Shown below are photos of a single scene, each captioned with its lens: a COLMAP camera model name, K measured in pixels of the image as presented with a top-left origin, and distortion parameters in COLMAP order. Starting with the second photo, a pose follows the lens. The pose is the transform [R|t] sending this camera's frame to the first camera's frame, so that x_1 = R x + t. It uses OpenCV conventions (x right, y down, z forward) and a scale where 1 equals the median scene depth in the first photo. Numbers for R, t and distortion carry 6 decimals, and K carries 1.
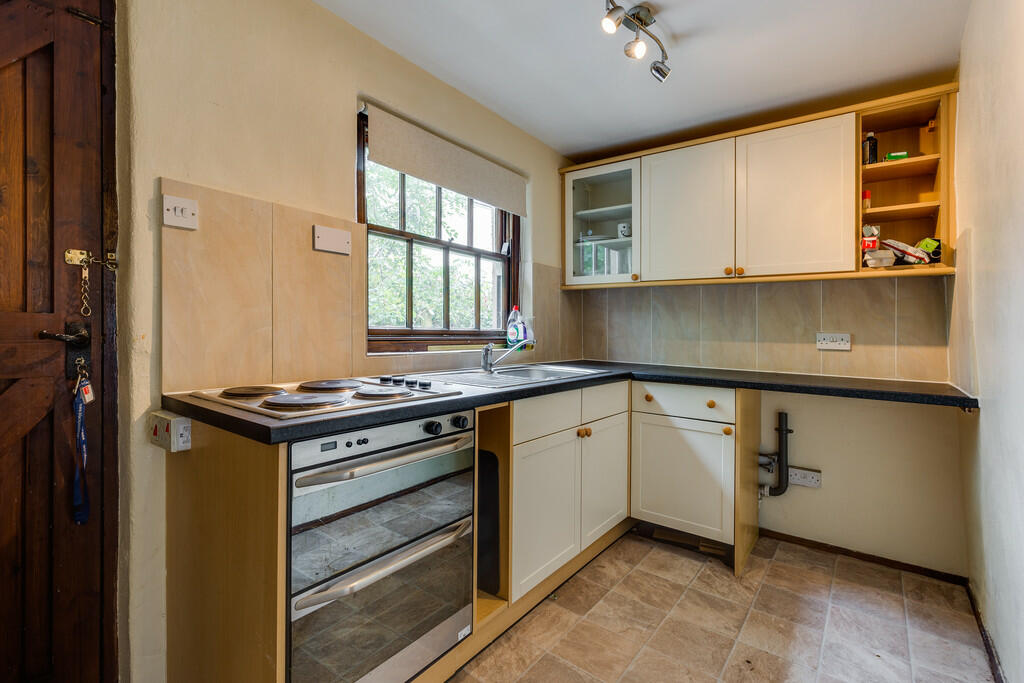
lens RADIAL K [[468.8, 0, 512.0], [0, 468.8, 334.9], [0, 0, 1]] dist [0.000915, 0.000193]
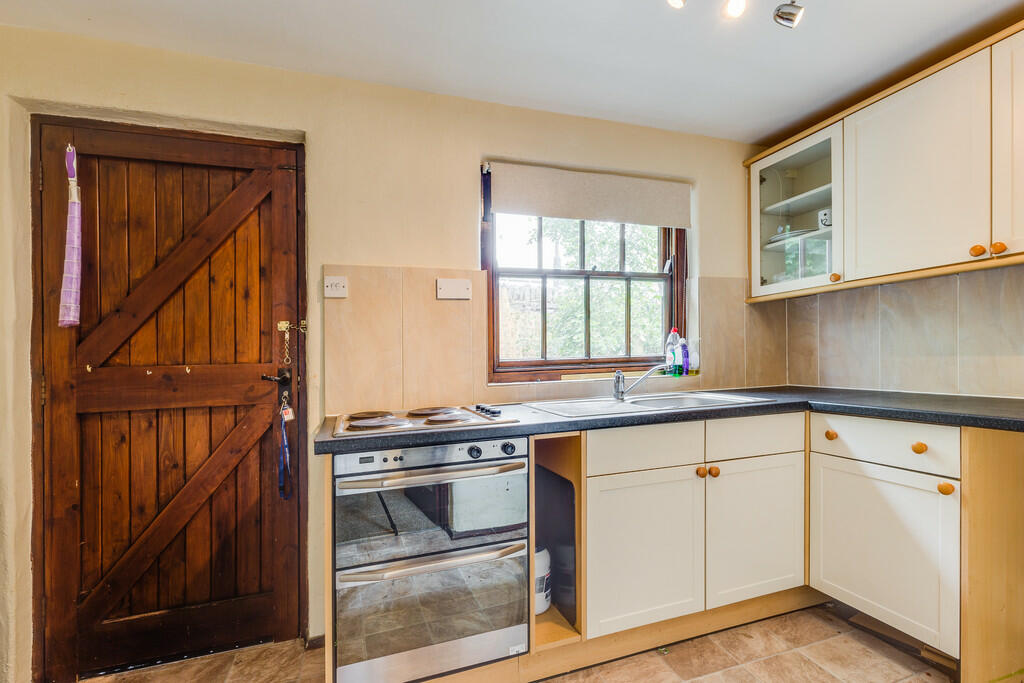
lens RADIAL K [[469.0, 0, 511.5], [0, 469.0, 361.8], [0, 0, 1]] dist [0.001721, 0.000143]
pose [[0.826627, -0.042472, -0.561145, 0.314382], [0.043030, 0.998999, -0.012224, 0.001784], [0.561102, -0.014042, 0.827627, 0.080346]]
